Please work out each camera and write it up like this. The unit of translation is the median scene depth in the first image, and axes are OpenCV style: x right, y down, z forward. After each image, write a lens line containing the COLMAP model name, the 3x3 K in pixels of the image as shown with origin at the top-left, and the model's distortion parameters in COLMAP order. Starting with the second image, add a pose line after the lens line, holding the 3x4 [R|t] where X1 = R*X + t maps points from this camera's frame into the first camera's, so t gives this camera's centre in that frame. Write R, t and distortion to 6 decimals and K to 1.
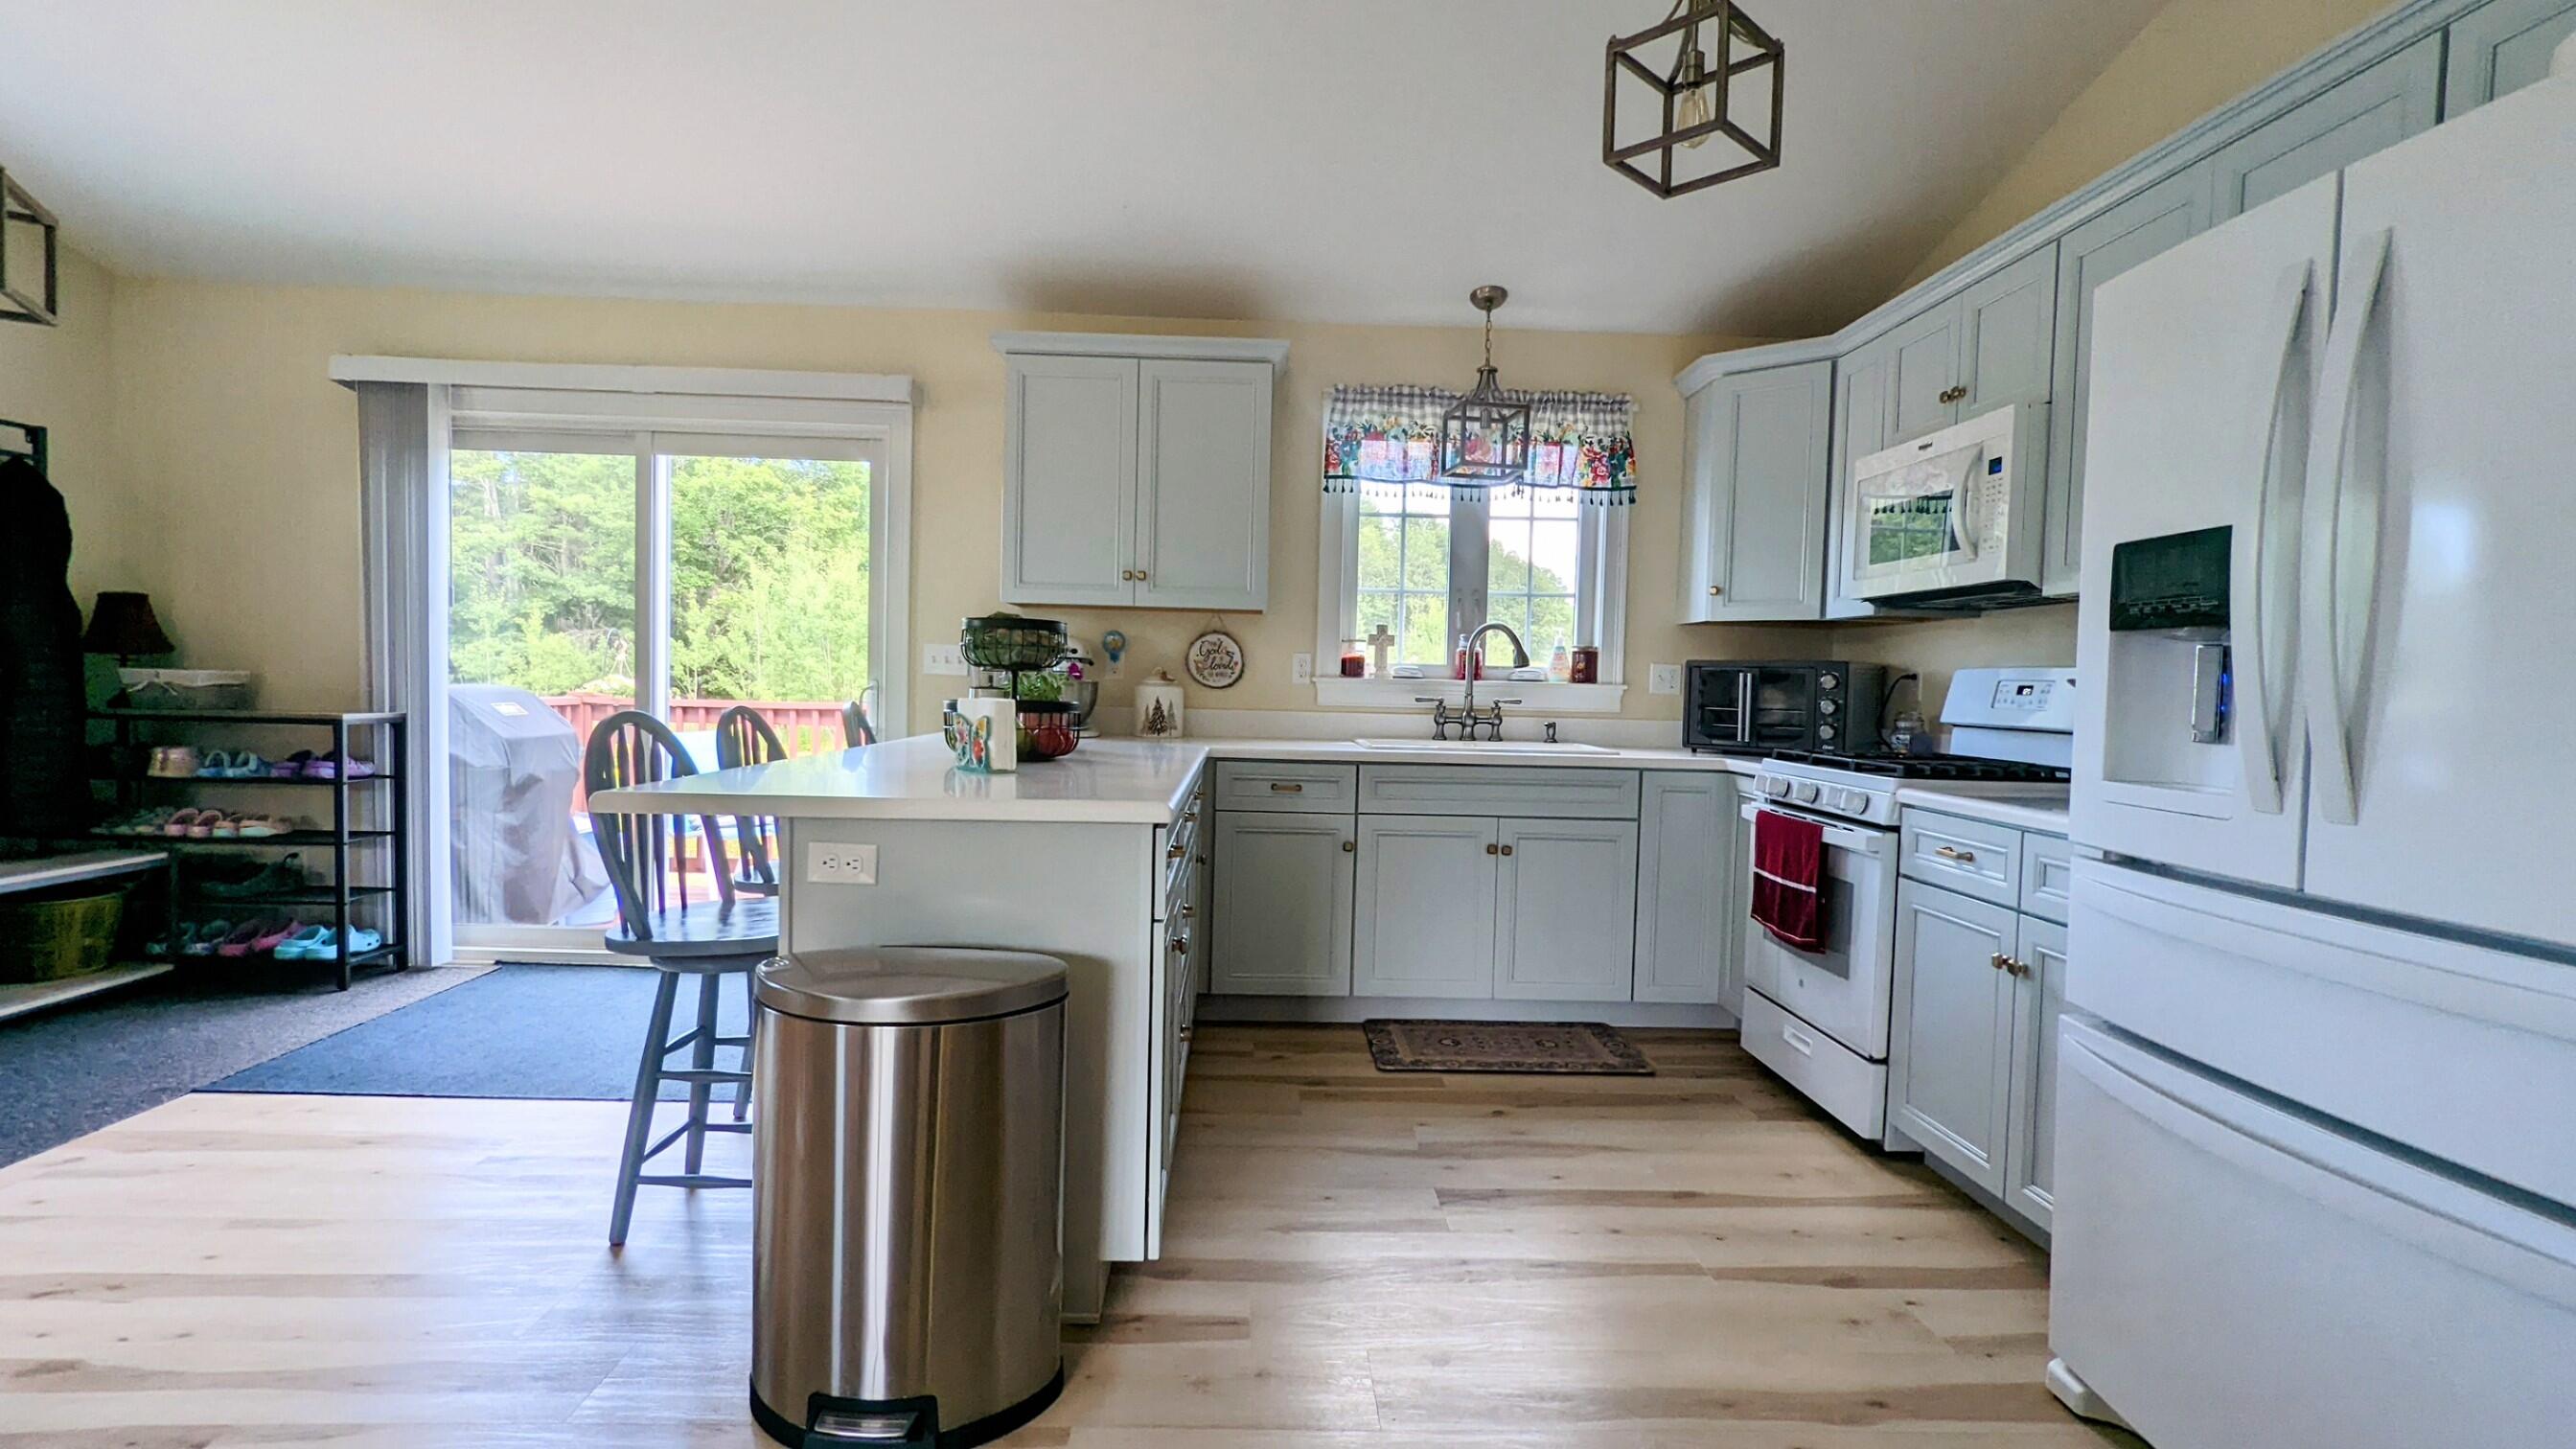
lens RADIAL K [[1199.1, 0, 1286.7], [0, 1199.1, 731.7], [0, 0, 1]] dist [0.001248, -0.000319]
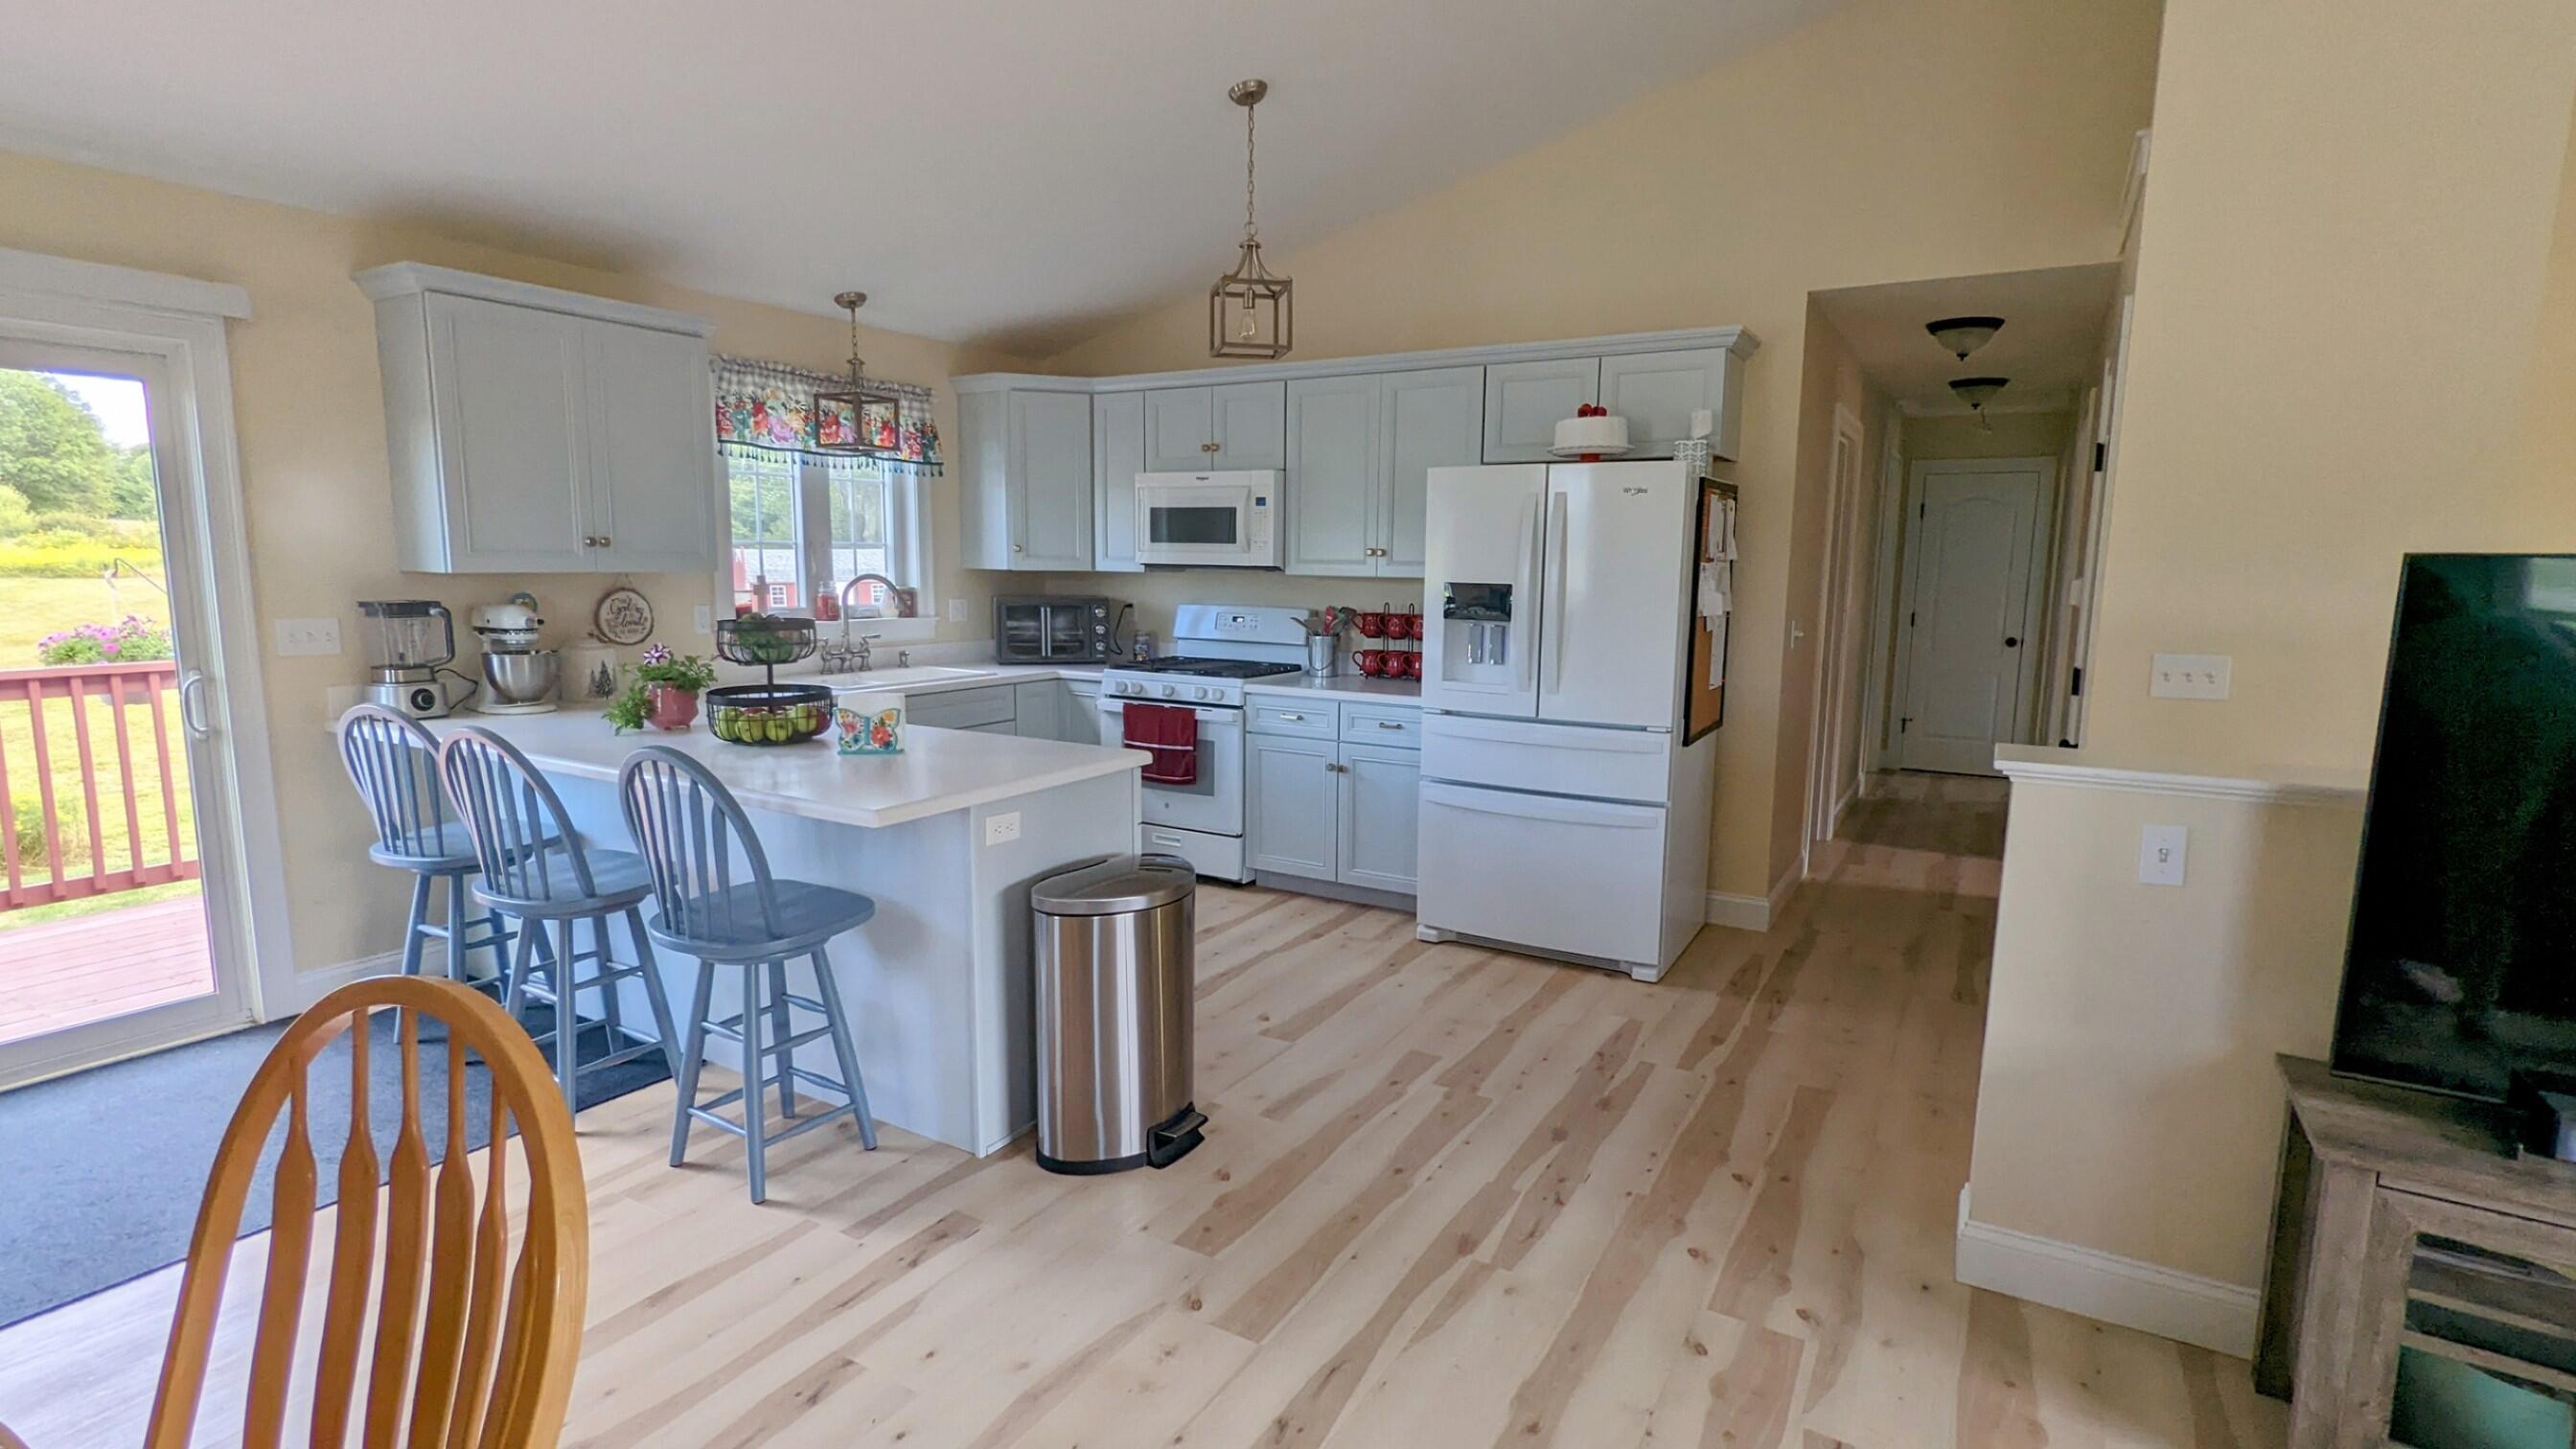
lens RADIAL K [[1199.1, 0, 1290.9], [0, 1199.1, 725.1], [0, 0, 1]] dist [0.001248, -0.000319]
pose [[0.547769, -0.133450, 0.825918, -0.653740], [0.039414, 0.990217, 0.133857, -0.090448], [-0.835701, -0.040770, 0.547670, -0.029897]]
